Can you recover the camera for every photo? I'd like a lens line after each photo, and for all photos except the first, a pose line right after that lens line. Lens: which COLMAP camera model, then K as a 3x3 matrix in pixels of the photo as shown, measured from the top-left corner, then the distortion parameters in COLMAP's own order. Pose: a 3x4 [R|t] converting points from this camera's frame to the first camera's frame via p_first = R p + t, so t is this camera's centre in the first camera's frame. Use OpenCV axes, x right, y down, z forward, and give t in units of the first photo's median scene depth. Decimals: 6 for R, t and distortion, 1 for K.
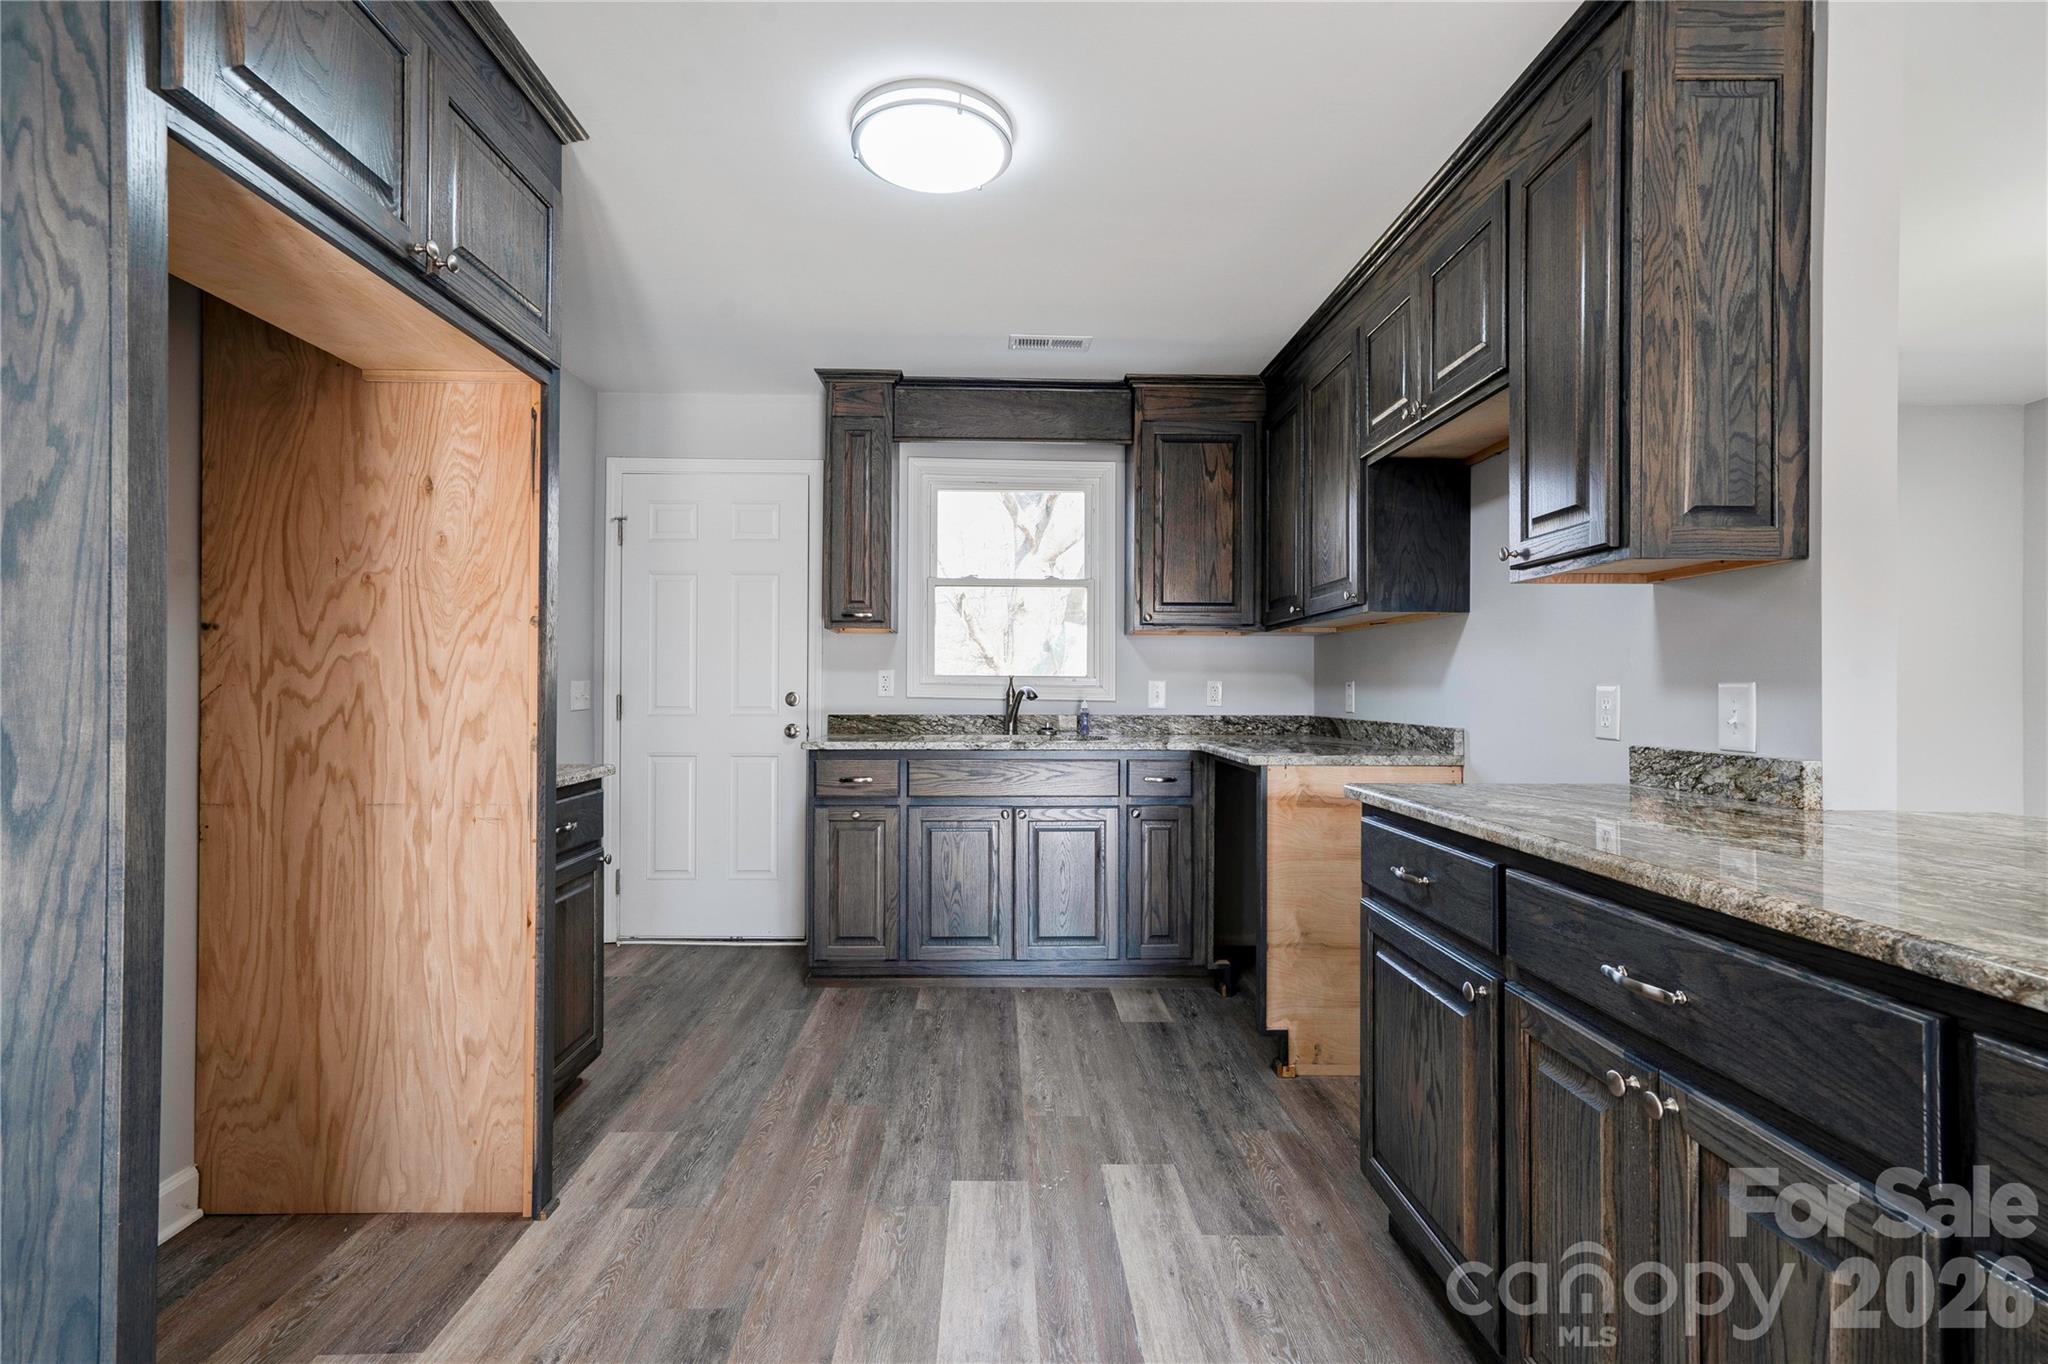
lens RADIAL K [[924.5, 0, 1012.8], [0, 924.5, 678.7], [0, 0, 1]] dist [-0.008668, 0.011939]
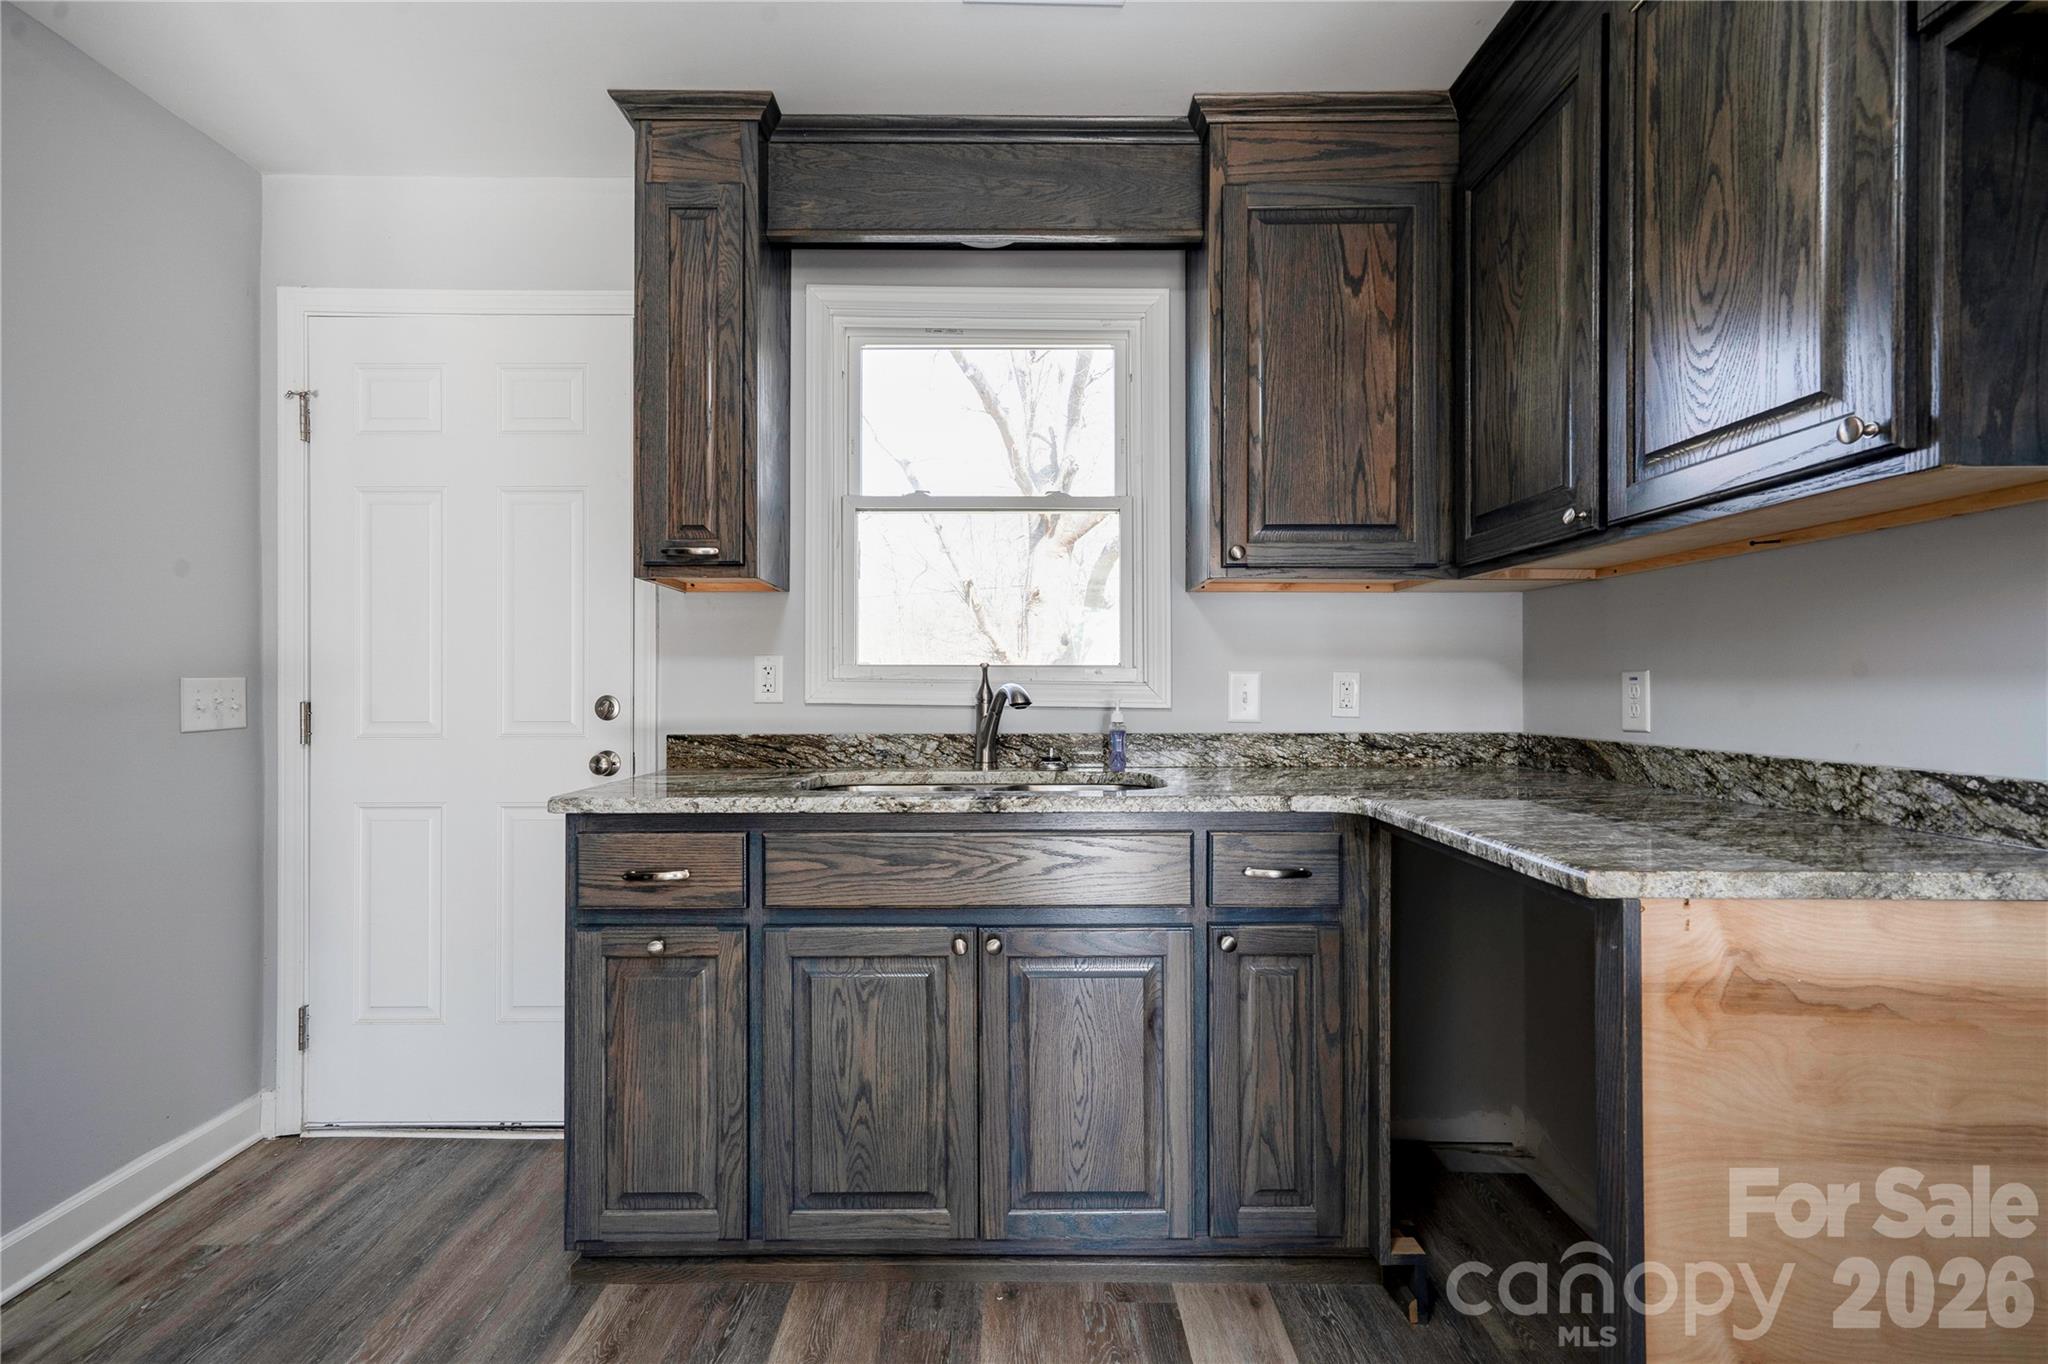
lens RADIAL K [[924.5, 0, 1012.8], [0, 924.5, 678.7], [0, 0, 1]] dist [-0.008668, 0.011939]
pose [[0.999747, -0.005127, -0.021893, 0.028343], [0.005186, 0.999983, 0.002646, 0.004175], [0.021879, -0.002759, 0.999757, 0.464607]]
